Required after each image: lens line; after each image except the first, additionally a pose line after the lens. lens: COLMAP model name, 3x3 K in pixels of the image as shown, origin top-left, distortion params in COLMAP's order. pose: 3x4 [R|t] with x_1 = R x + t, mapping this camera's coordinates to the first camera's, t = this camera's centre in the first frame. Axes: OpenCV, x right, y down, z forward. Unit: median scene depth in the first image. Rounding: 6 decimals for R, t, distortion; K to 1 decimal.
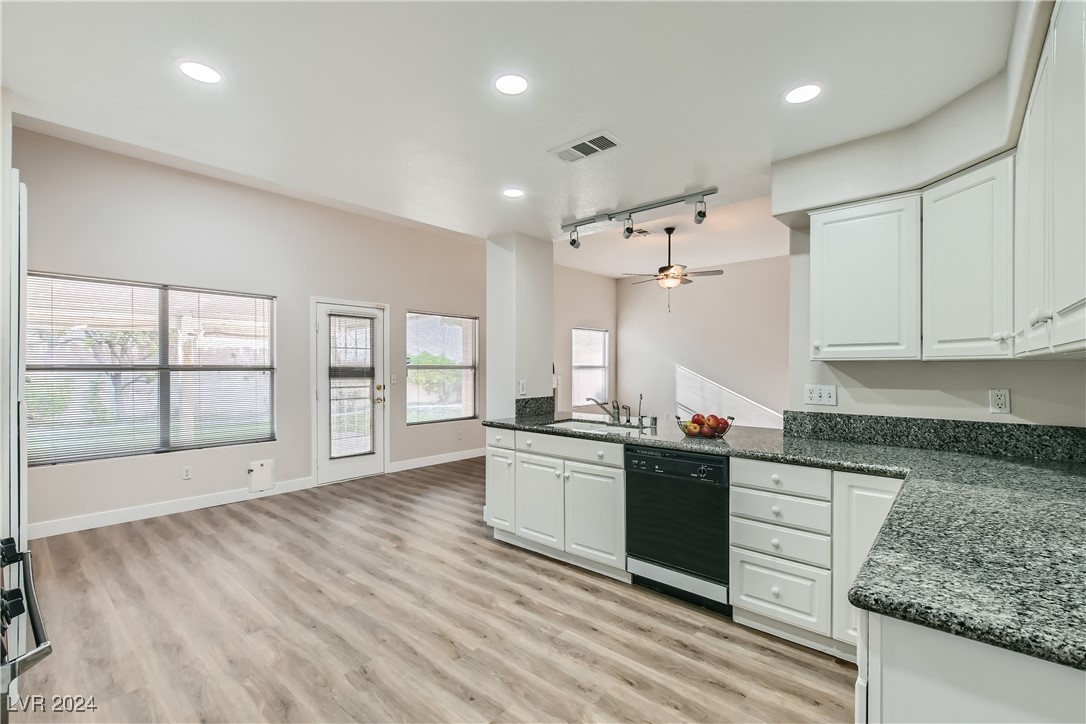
lens RADIAL K [[475.7, 0, 538.4], [0, 475.7, 369.5], [0, 0, 1]] dist [0.012013, -0.005202]
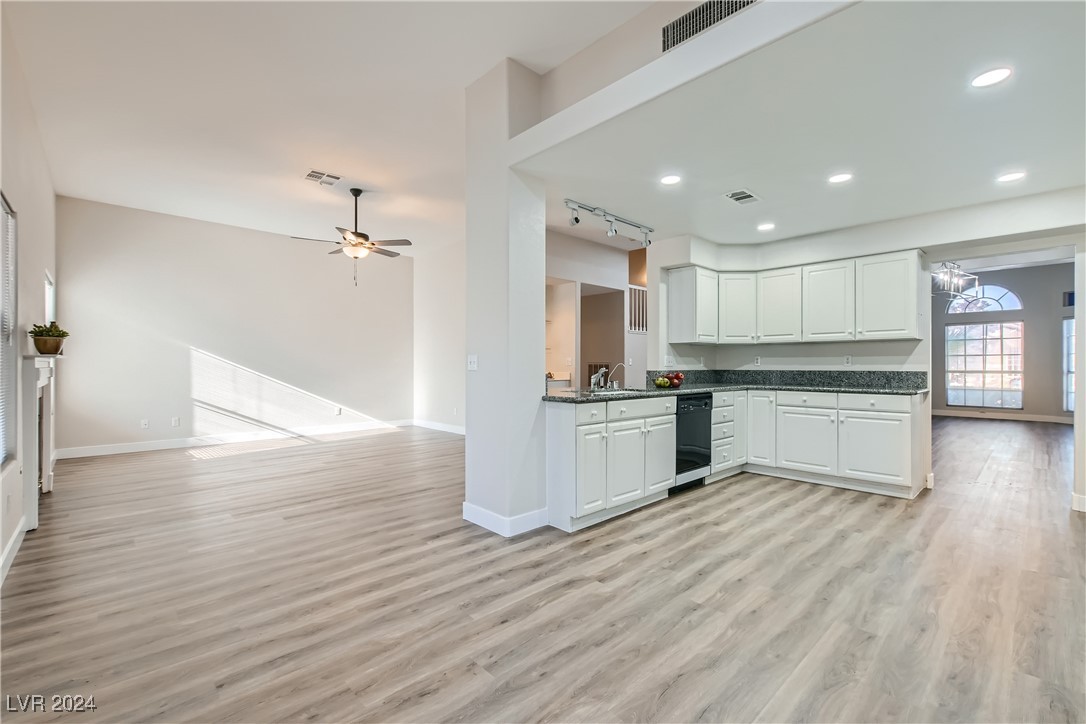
lens RADIAL K [[475.7, 0, 545.8], [0, 475.7, 364.9], [0, 0, 1]] dist [0.012013, -0.005202]
pose [[0.078599, -0.000359, 0.996906, -0.726744], [0.005210, 0.999986, -0.000051, 0.035986], [-0.996893, 0.005198, 0.078600, 0.736133]]
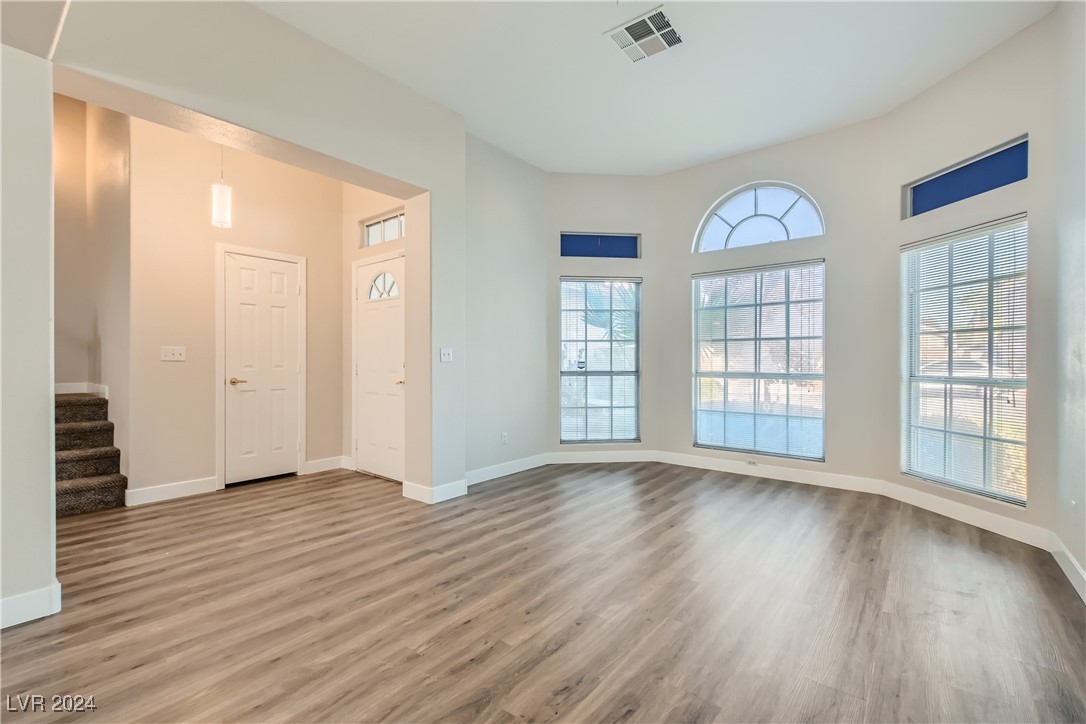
lens RADIAL K [[475.7, 0, 547.6], [0, 475.7, 362.6], [0, 0, 1]] dist [0.012013, -0.005202]
pose [[-0.058249, -0.011812, 0.998232, 0.514569], [0.005072, 0.999914, 0.012128, 0.036758], [-0.998289, 0.005770, -0.058185, -0.474637]]
